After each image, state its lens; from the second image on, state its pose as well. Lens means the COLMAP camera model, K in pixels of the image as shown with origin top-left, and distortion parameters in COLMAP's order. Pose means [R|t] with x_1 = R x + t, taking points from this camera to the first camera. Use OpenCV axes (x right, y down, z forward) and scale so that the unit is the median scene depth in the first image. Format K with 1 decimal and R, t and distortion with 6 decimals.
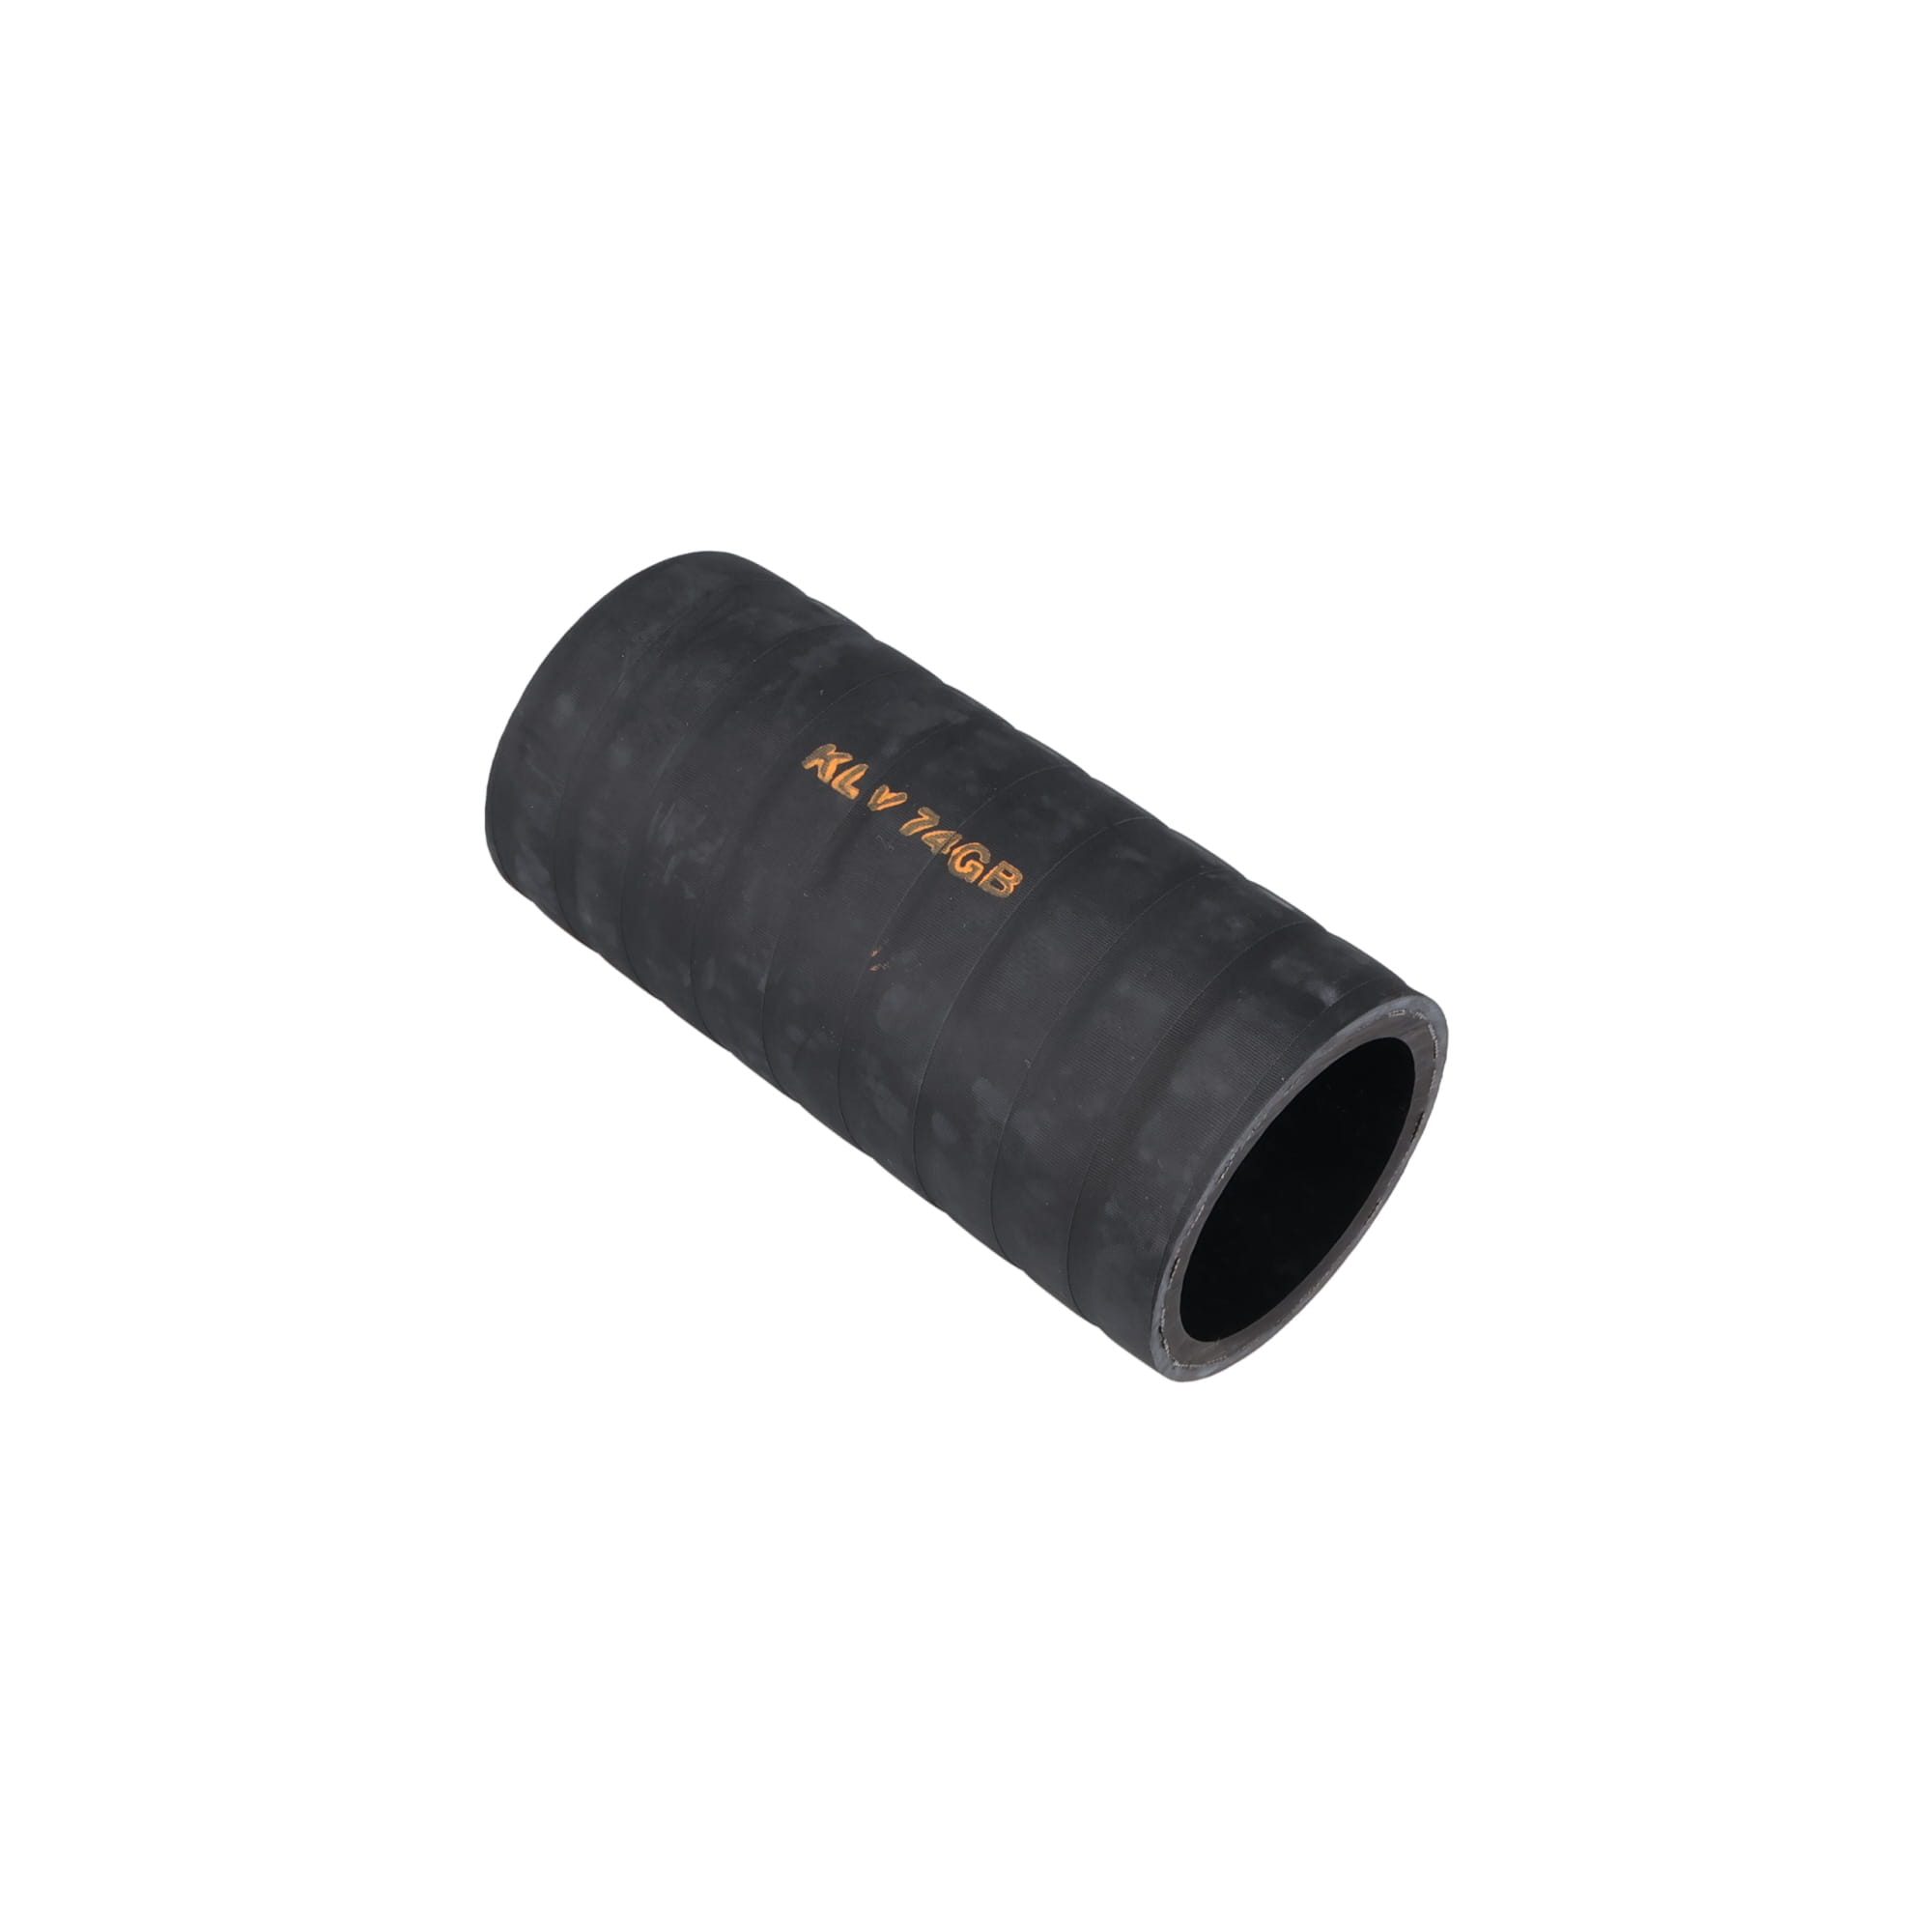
lens RADIAL K [[3373.5, 0, 966.0], [0, 3373.5, 966.0], [0, 0, 1]] dist [-0.243561, -0.013565]
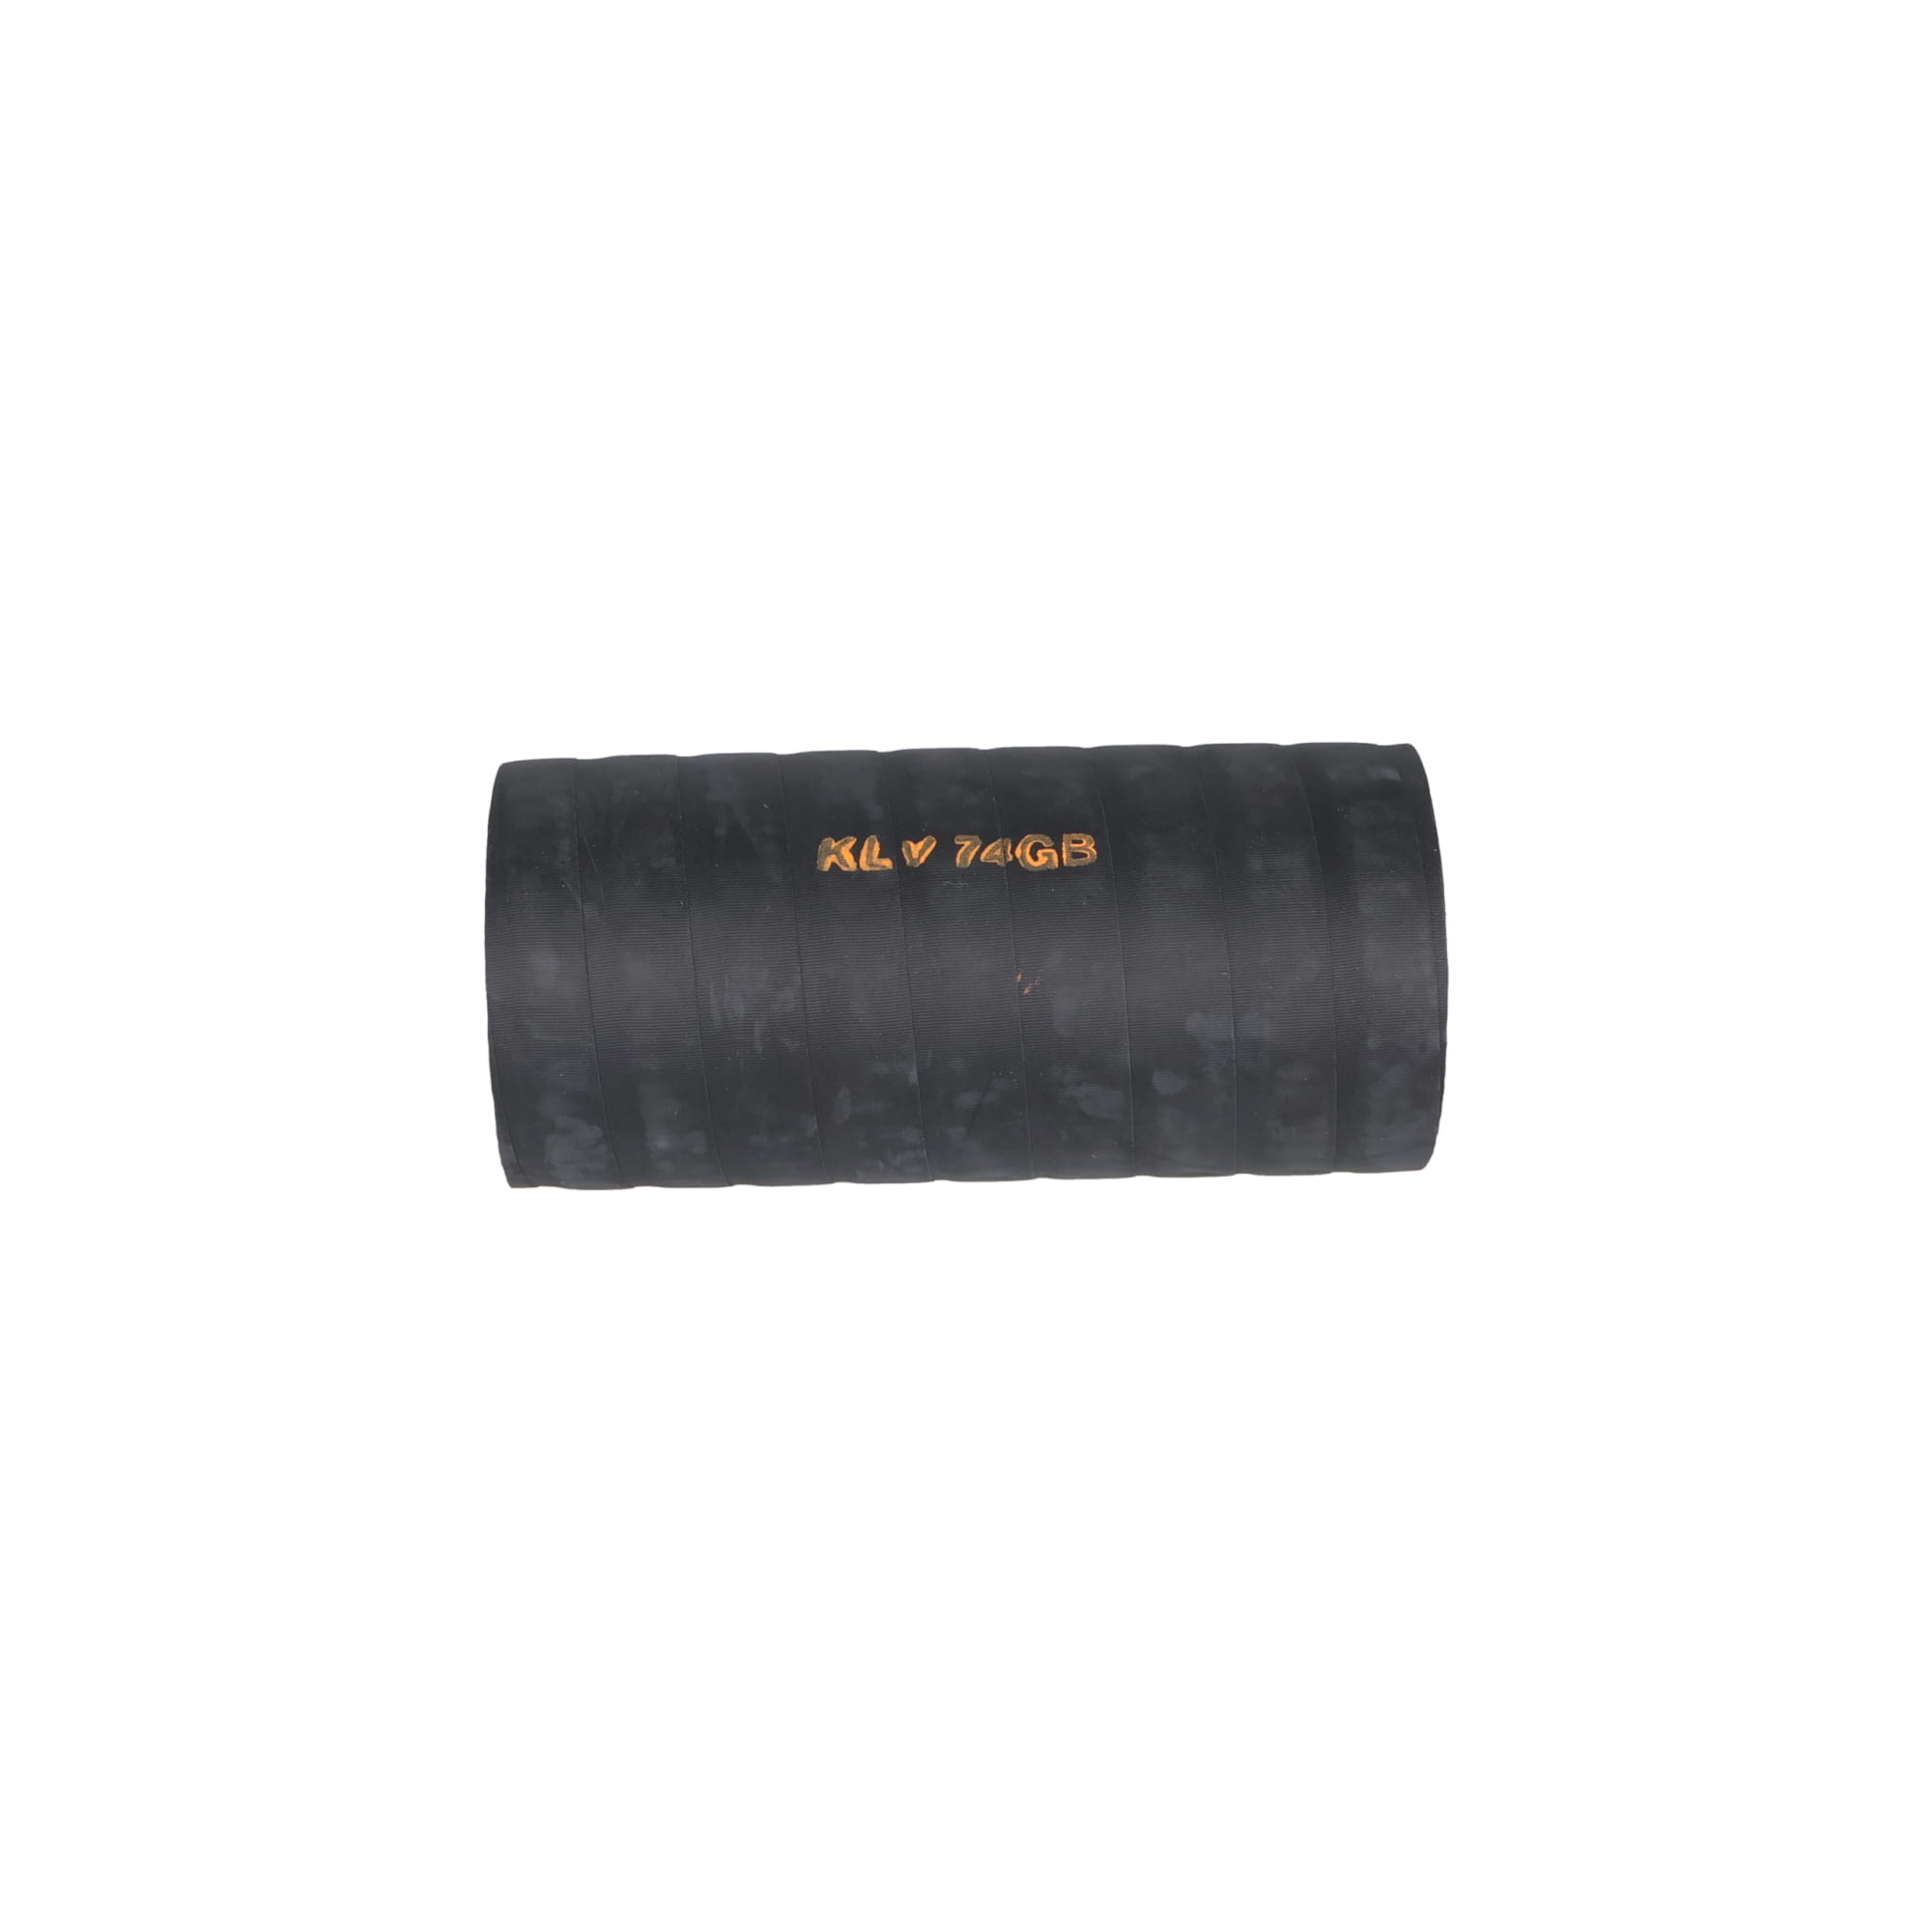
lens RADIAL K [[3373.5, 0, 966.0], [0, 3373.5, 966.0], [0, 0, 1]] dist [-0.243561, -0.013565]
pose [[0.710482, -0.520207, 0.473920, -0.505188], [0.524156, 0.840554, 0.136856, -0.150293], [-0.469549, 0.151175, 0.869868, 0.130840]]
